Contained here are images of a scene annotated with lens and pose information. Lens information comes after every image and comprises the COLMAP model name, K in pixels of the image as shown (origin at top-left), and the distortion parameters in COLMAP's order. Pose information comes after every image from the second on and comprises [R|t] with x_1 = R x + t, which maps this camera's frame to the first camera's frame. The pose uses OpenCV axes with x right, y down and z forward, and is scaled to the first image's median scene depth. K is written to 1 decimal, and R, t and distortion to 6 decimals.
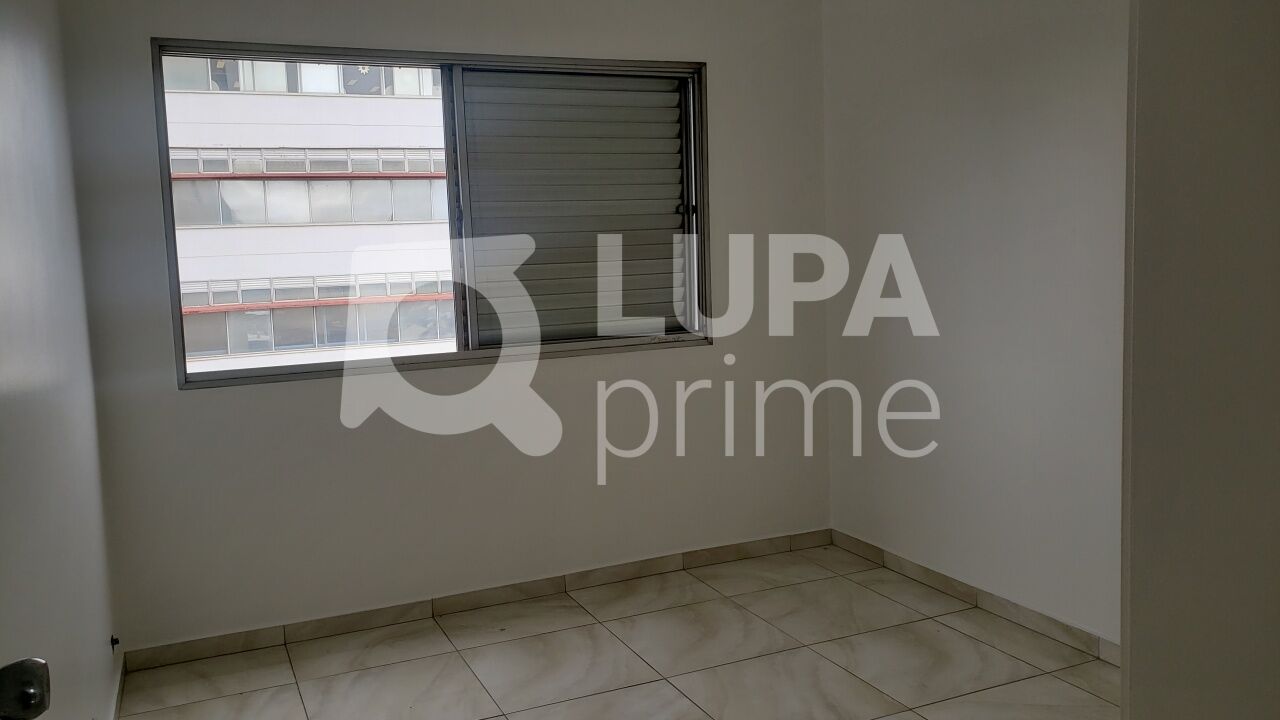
lens RADIAL K [[1013.8, 0, 625.9], [0, 1013.8, 363.2], [0, 0, 1]] dist [0.034047, -0.010486]
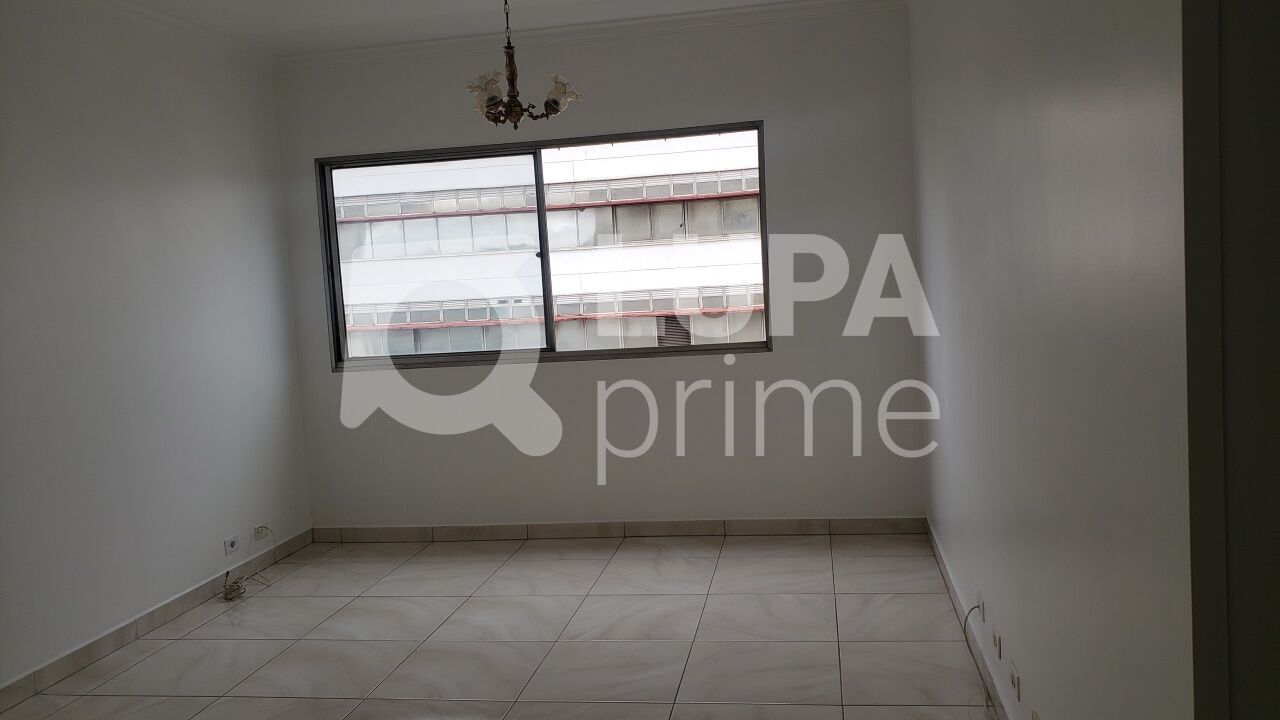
lens RADIAL K [[959.3, 0, 658.5], [0, 959.3, 350.6], [0, 0, 1]] dist [0.116264, -0.011397]
pose [[0.836995, 0.033452, -0.546187, 0.393950], [-0.036666, 0.999315, 0.005016, -0.033092], [0.545981, 0.015829, 0.837648, 0.159434]]
